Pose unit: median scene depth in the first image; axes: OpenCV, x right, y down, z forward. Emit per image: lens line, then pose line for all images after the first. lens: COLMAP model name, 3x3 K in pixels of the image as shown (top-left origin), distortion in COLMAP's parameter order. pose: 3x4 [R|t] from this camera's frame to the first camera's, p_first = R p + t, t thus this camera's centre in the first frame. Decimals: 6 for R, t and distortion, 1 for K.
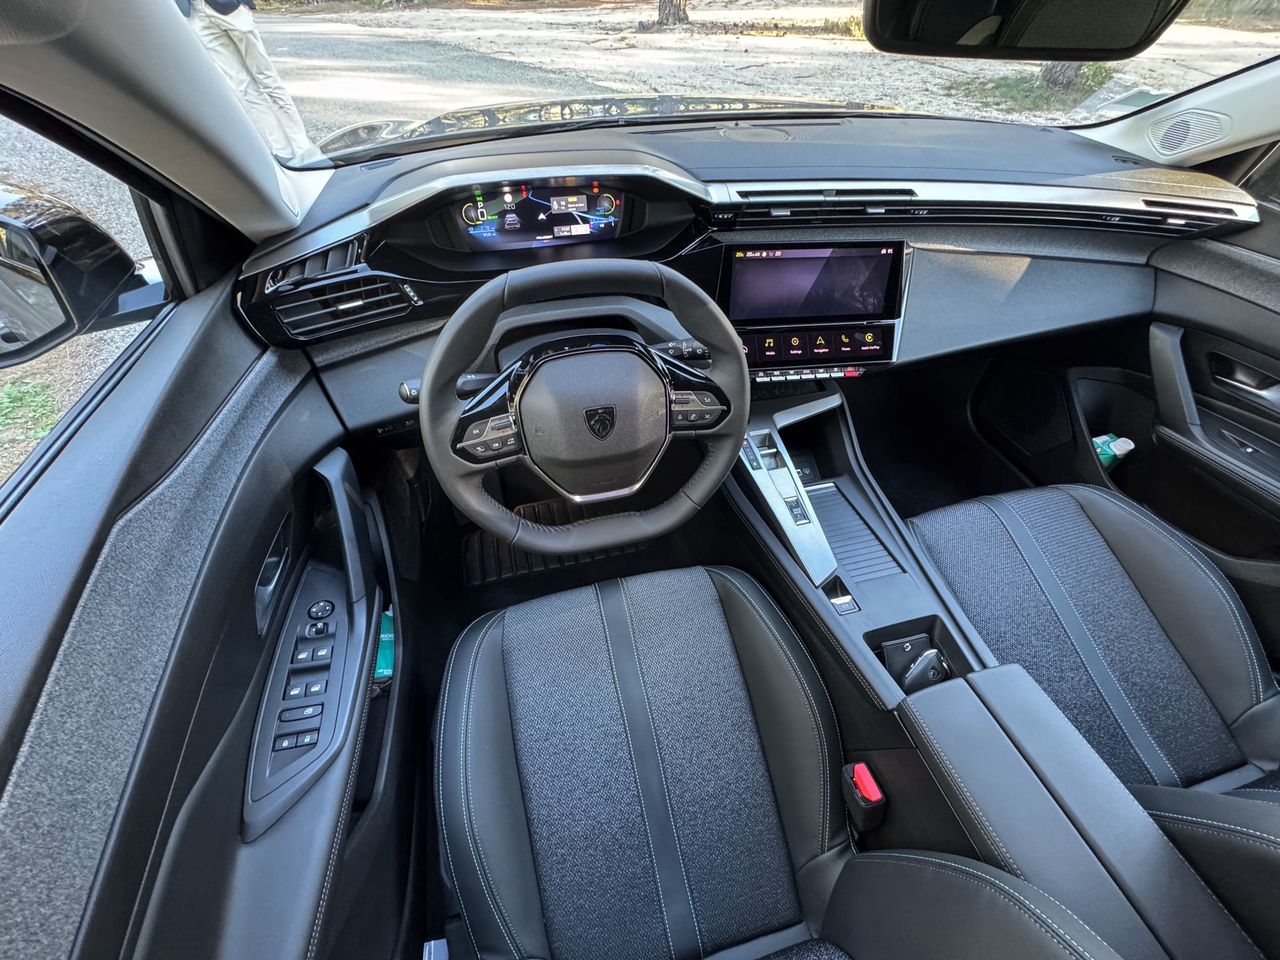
lens RADIAL K [[516.0, 0, 640.8], [0, 516.0, 485.4], [0, 0, 1]] dist [-0.001814, 0.000165]
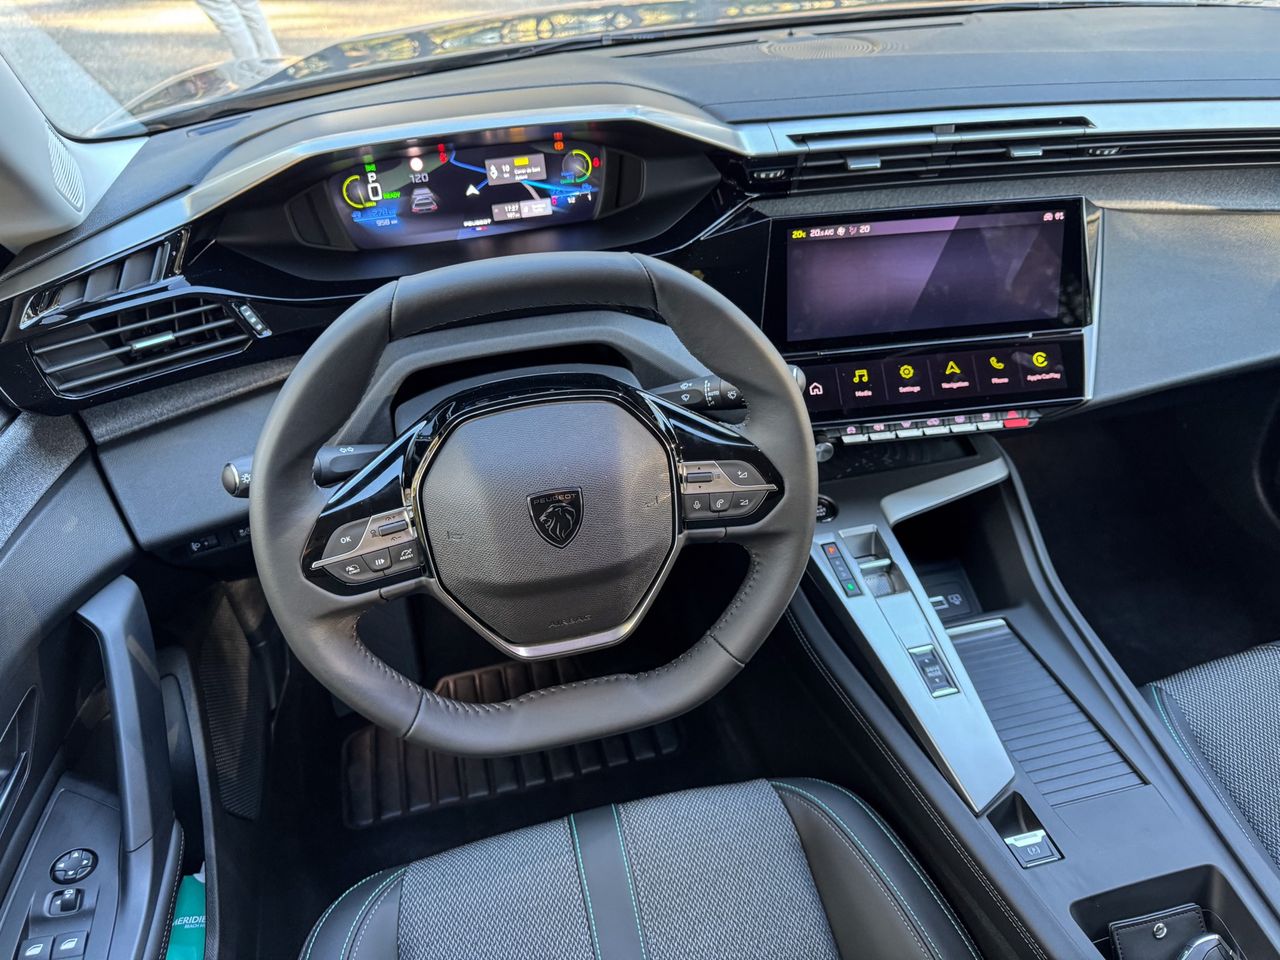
lens RADIAL K [[933.0, 0, 631.9], [0, 933.0, 491.0], [0, 0, 1]] dist [0.017637, -0.036437]
pose [[0.997960, -0.032490, -0.054953, 0.046599], [0.023248, 0.986656, -0.161149, 0.013791], [0.059455, 0.159543, 0.985399, -0.025081]]
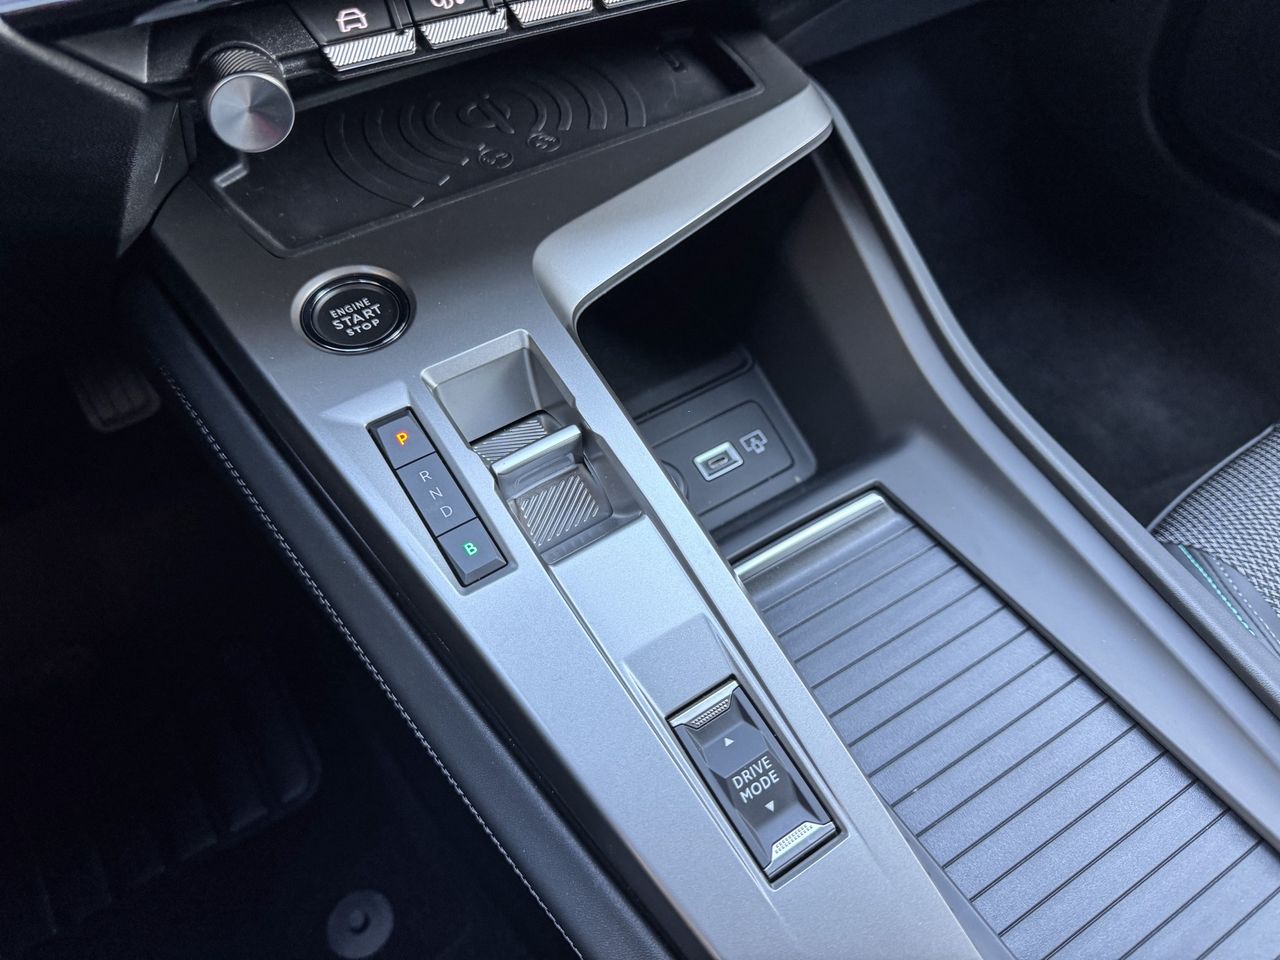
lens RADIAL K [[909.2, 0, 640.0], [0, 909.2, 480.0], [0, 0, 1]] dist [0.000659, -0.007963]
pose [[0.956130, -0.254354, 0.145325, 0.255377], [0.237537, 0.963492, 0.123532, -0.096389], [-0.171441, -0.083592, 0.981642, 0.737267]]
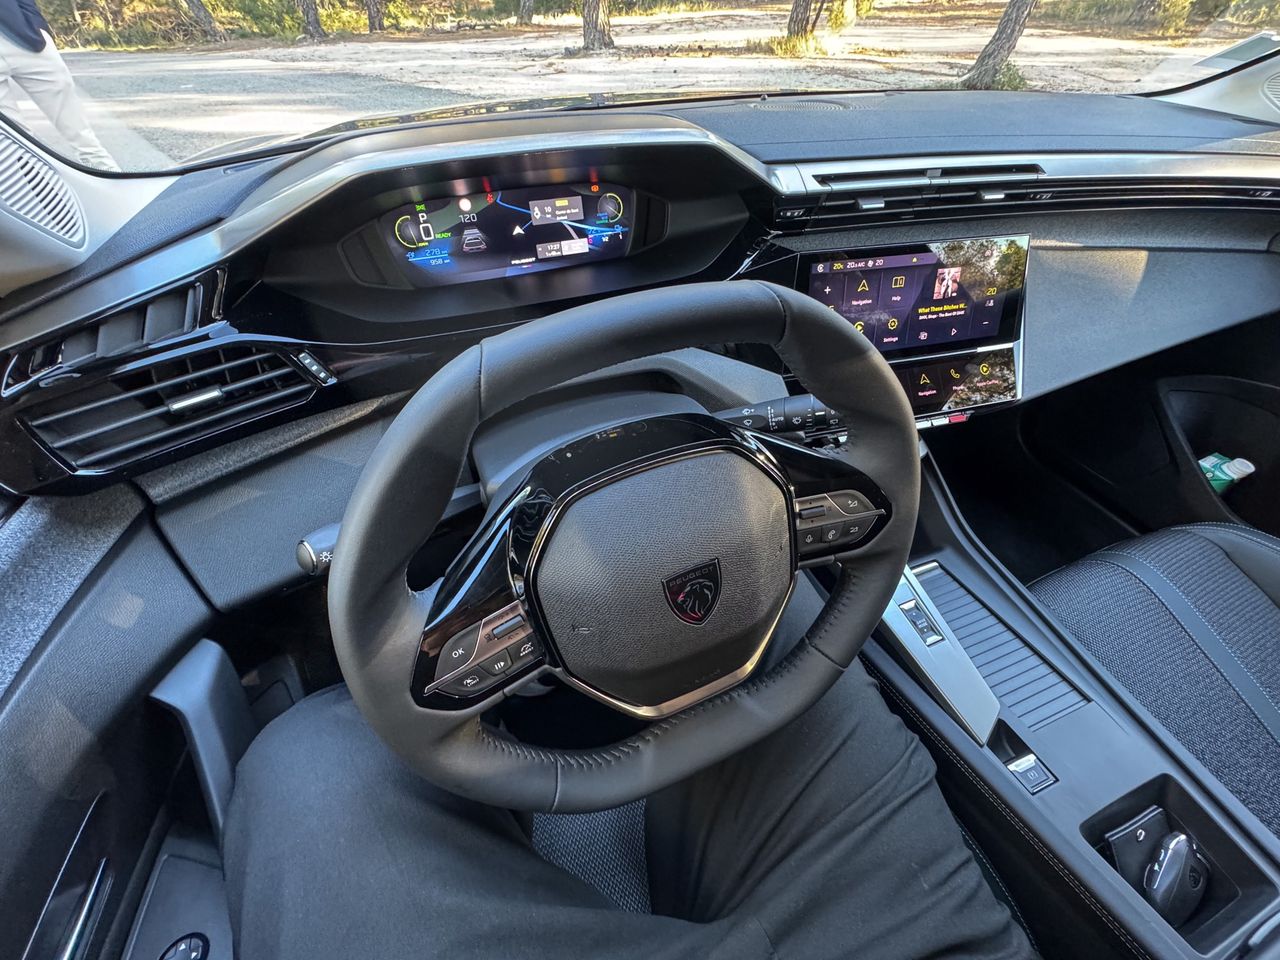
lens RADIAL K [[513.7, 0, 640.0], [0, 513.7, 480.0], [0, 0, 1]] dist [0.000723, -0.000039]
pose [[0.992824, -0.091555, 0.076930, -0.115095], [0.094640, 0.994807, -0.037457, -0.157720], [-0.073101, 0.044469, 0.996333, 0.335926]]
